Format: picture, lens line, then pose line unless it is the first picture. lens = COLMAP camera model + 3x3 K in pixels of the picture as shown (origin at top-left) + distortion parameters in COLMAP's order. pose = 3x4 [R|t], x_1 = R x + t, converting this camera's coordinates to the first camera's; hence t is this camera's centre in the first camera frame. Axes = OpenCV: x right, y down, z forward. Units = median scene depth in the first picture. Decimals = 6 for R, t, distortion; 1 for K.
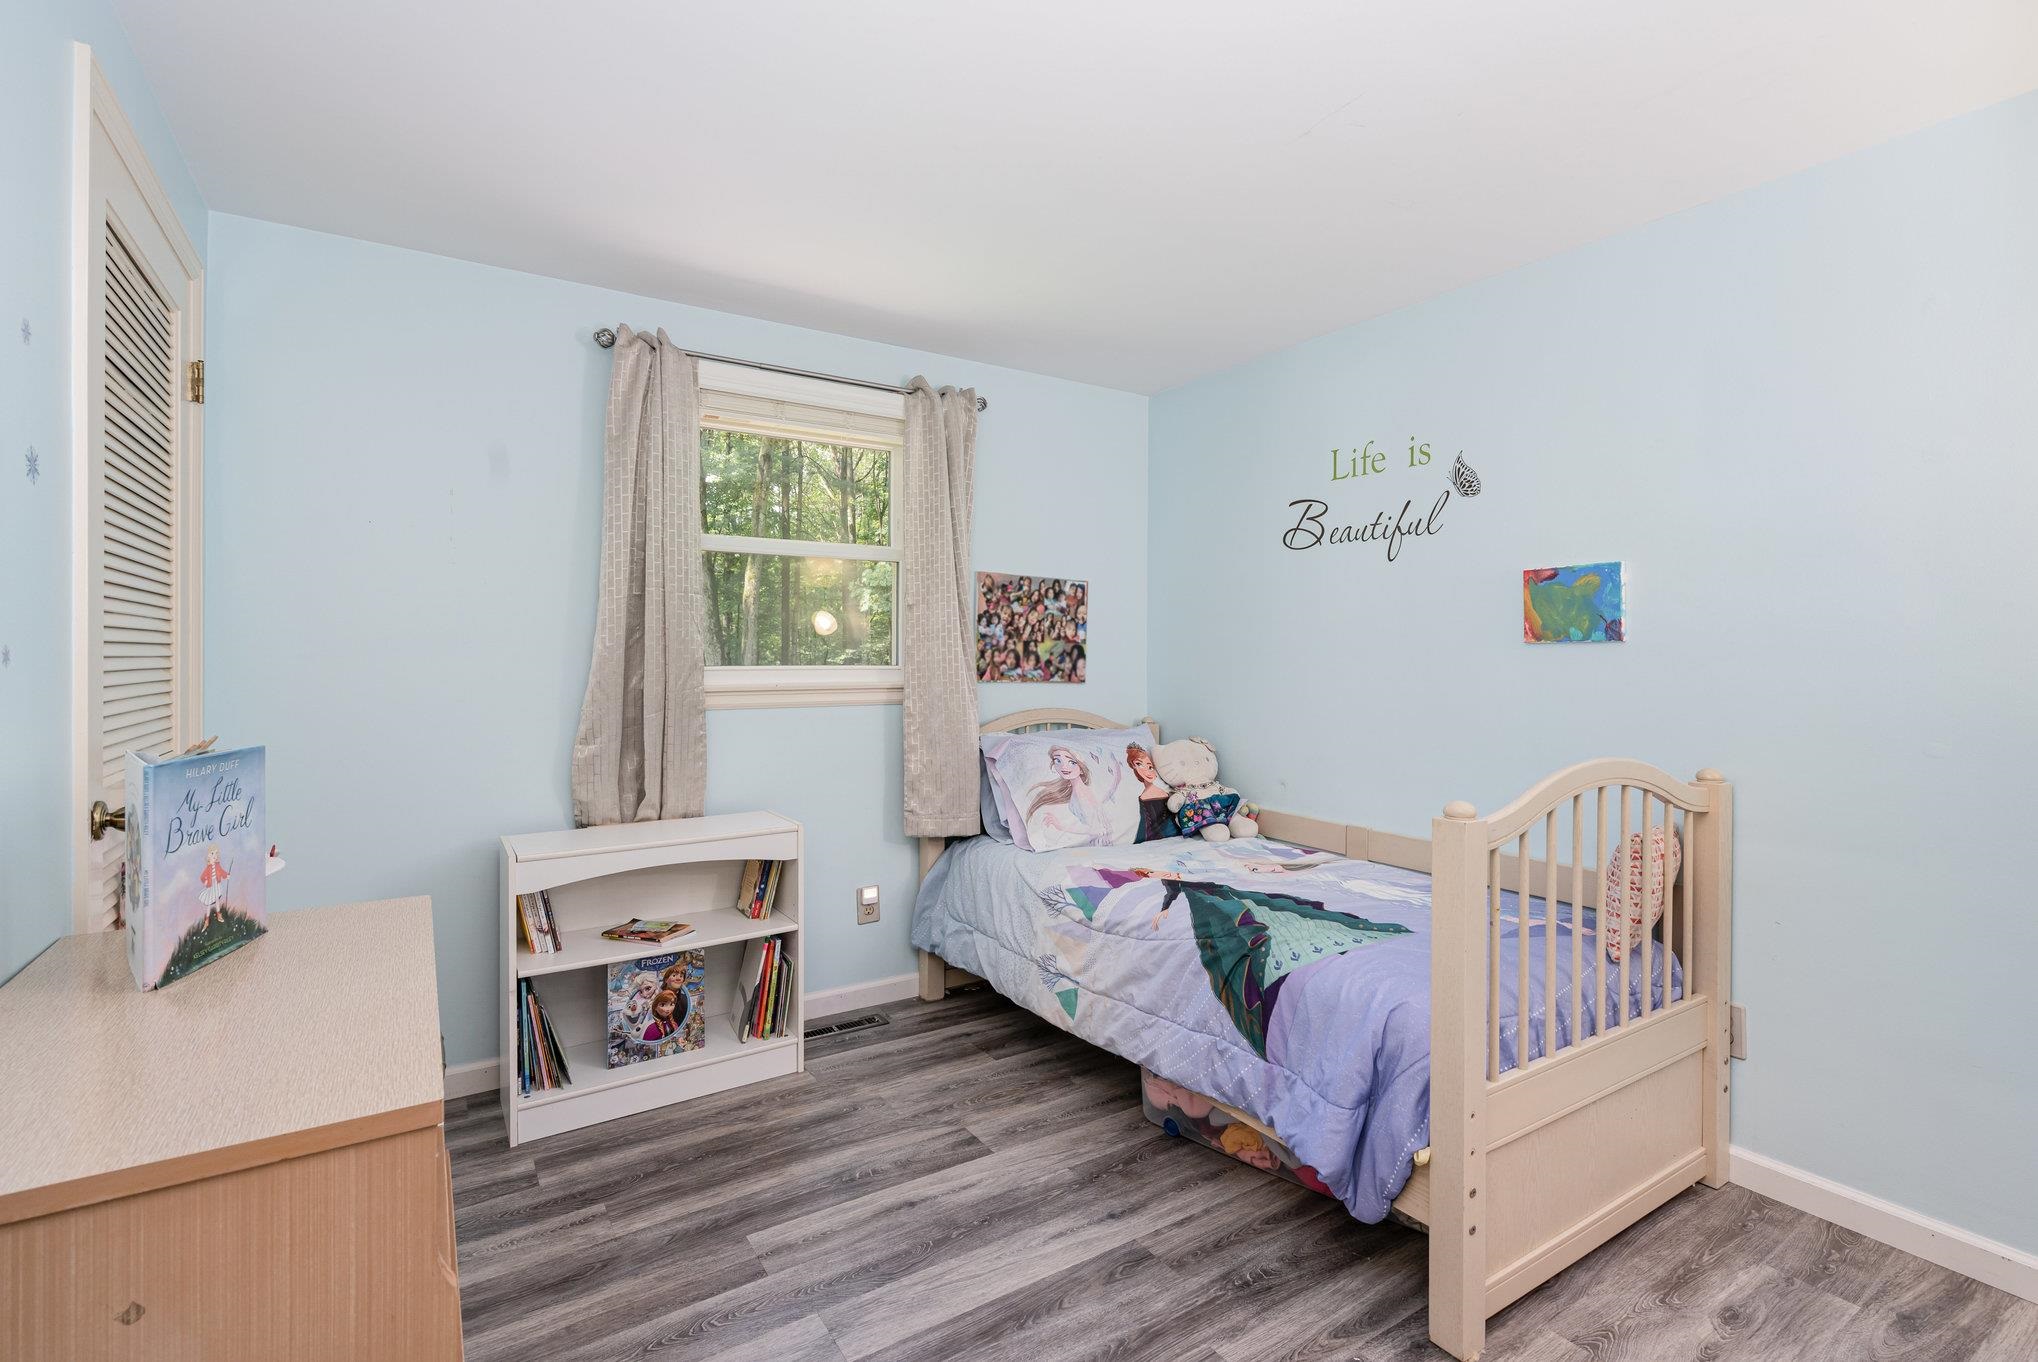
lens RADIAL K [[945.7, 0, 1025.3], [0, 945.7, 668.6], [0, 0, 1]] dist [-0.001654, 0.000077]
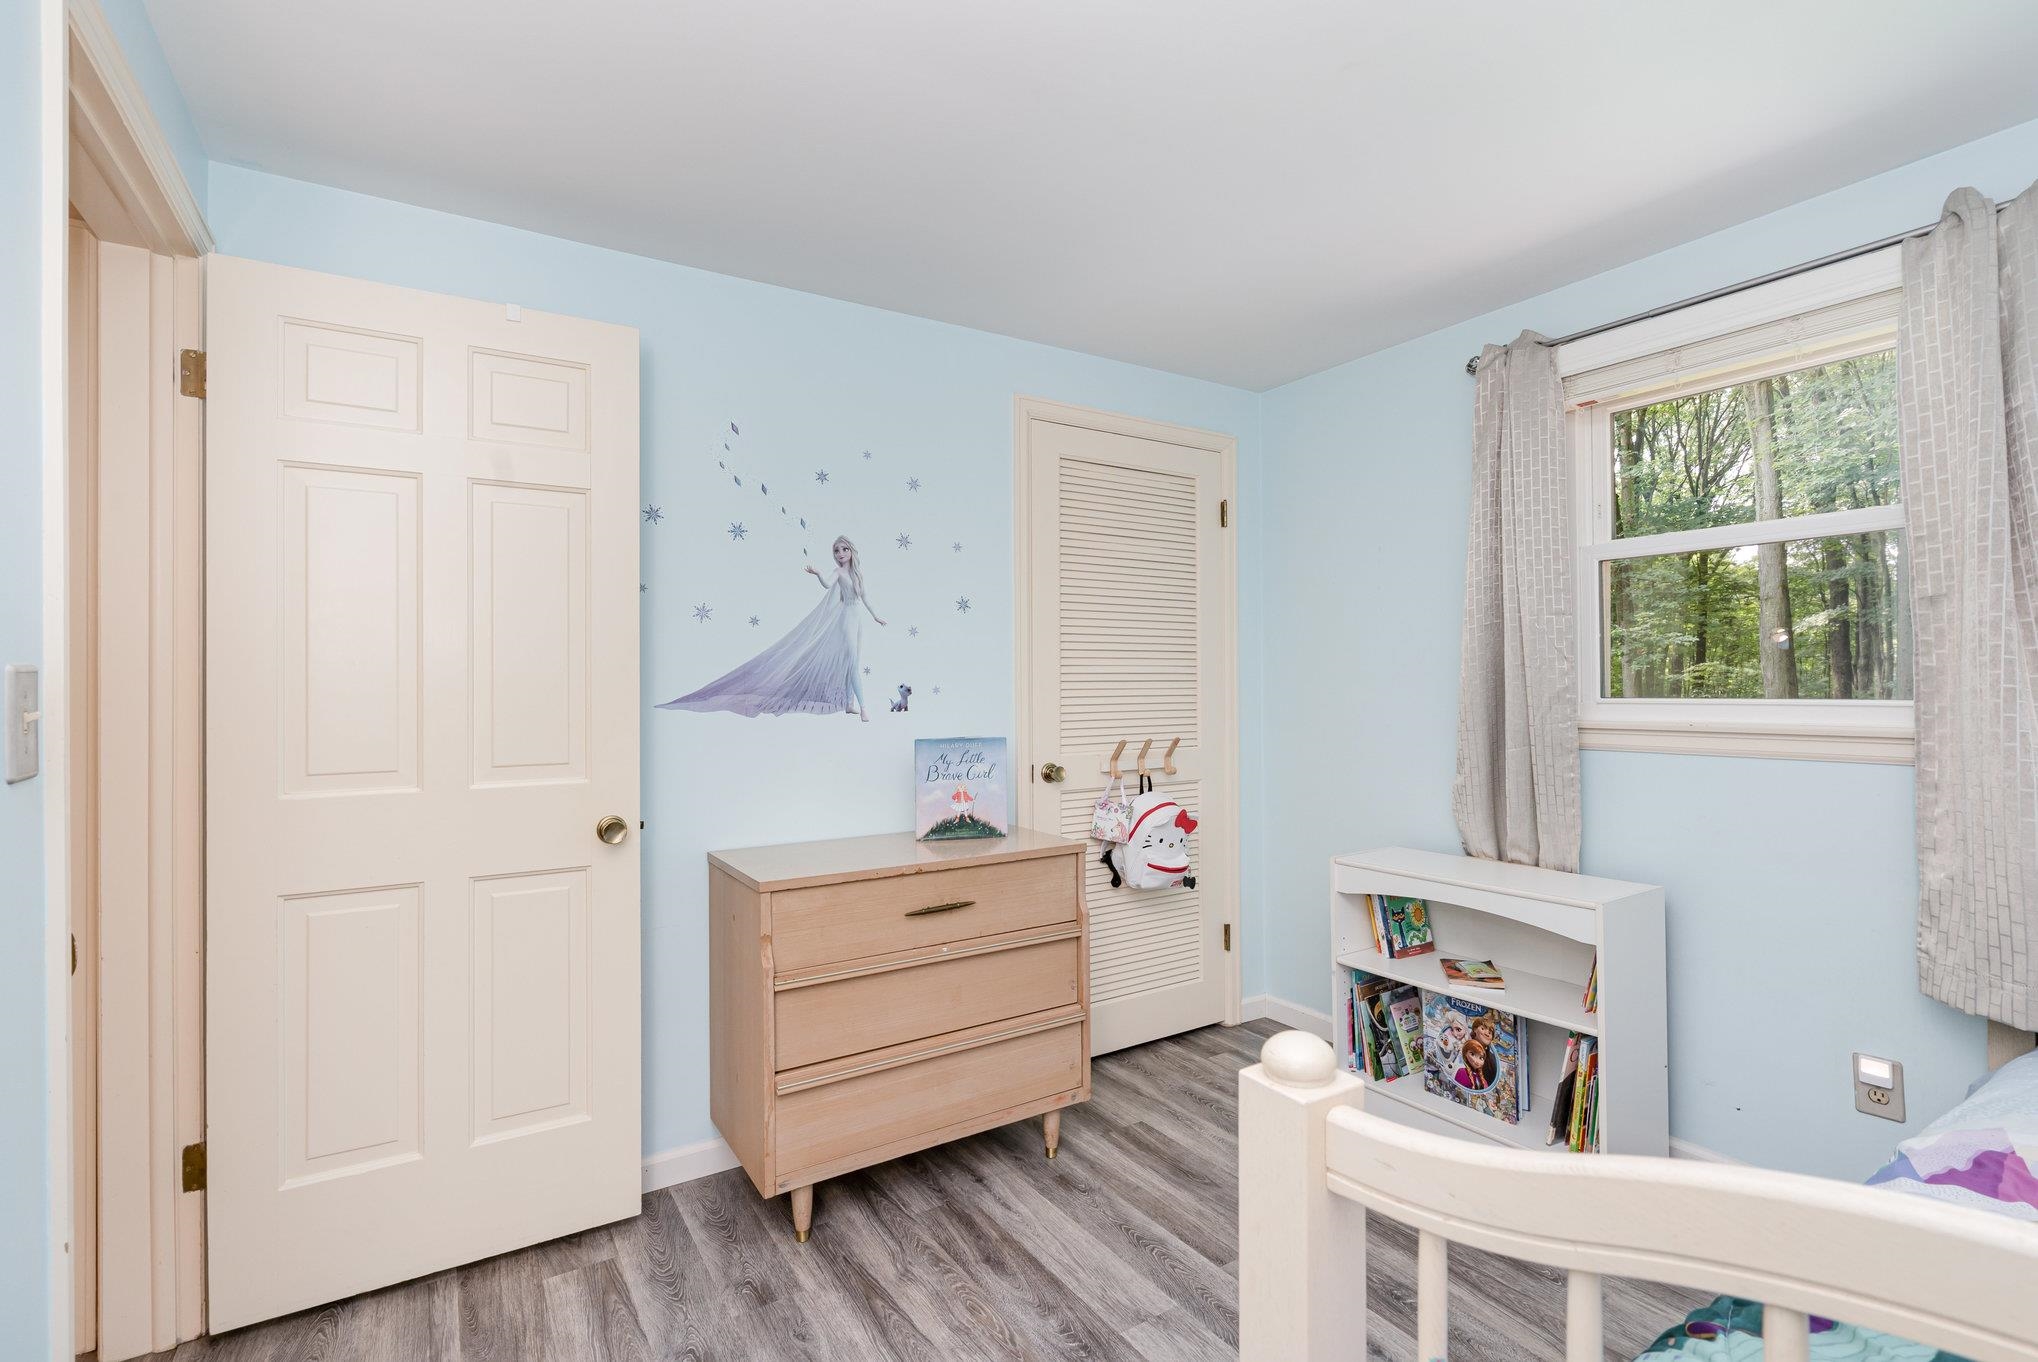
lens RADIAL K [[945.7, 0, 1025.5], [0, 945.7, 682.4], [0, 0, 1]] dist [-0.001654, 0.000077]
pose [[-0.013347, -0.005472, -0.999896, 0.573249], [-0.005910, 0.999968, -0.005394, -0.009907], [0.999893, 0.005838, -0.013379, 0.560859]]
